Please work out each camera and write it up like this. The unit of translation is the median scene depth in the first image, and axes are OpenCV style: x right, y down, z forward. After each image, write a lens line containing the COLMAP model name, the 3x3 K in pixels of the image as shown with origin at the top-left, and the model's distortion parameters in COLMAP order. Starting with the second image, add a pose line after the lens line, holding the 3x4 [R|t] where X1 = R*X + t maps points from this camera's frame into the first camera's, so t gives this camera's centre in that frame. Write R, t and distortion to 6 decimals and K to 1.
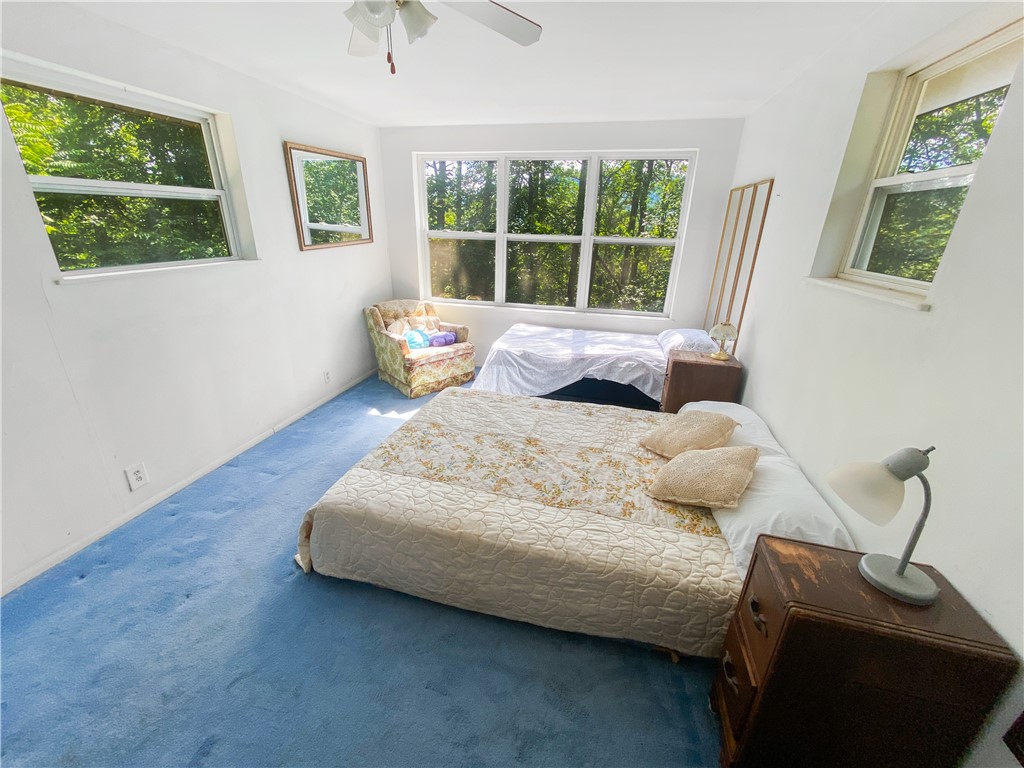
lens RADIAL K [[402.5, 0, 508.6], [0, 402.5, 378.1], [0, 0, 1]] dist [0.017562, -0.016992]
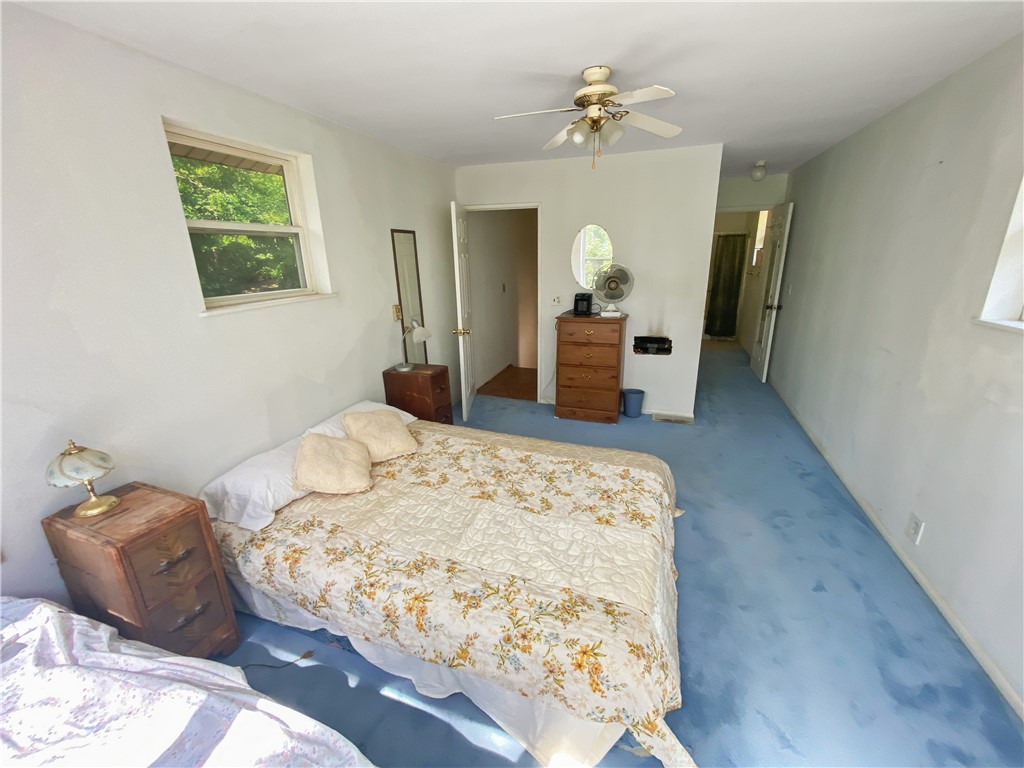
lens RADIAL K [[402.5, 0, 508.6], [0, 402.5, 378.1], [0, 0, 1]] dist [0.017562, -0.016992]
pose [[-0.994332, -0.034709, 0.100497, -0.076892], [0.034219, 0.790452, 0.611567, -0.639391], [-0.100665, 0.611540, -0.784784, 1.645255]]
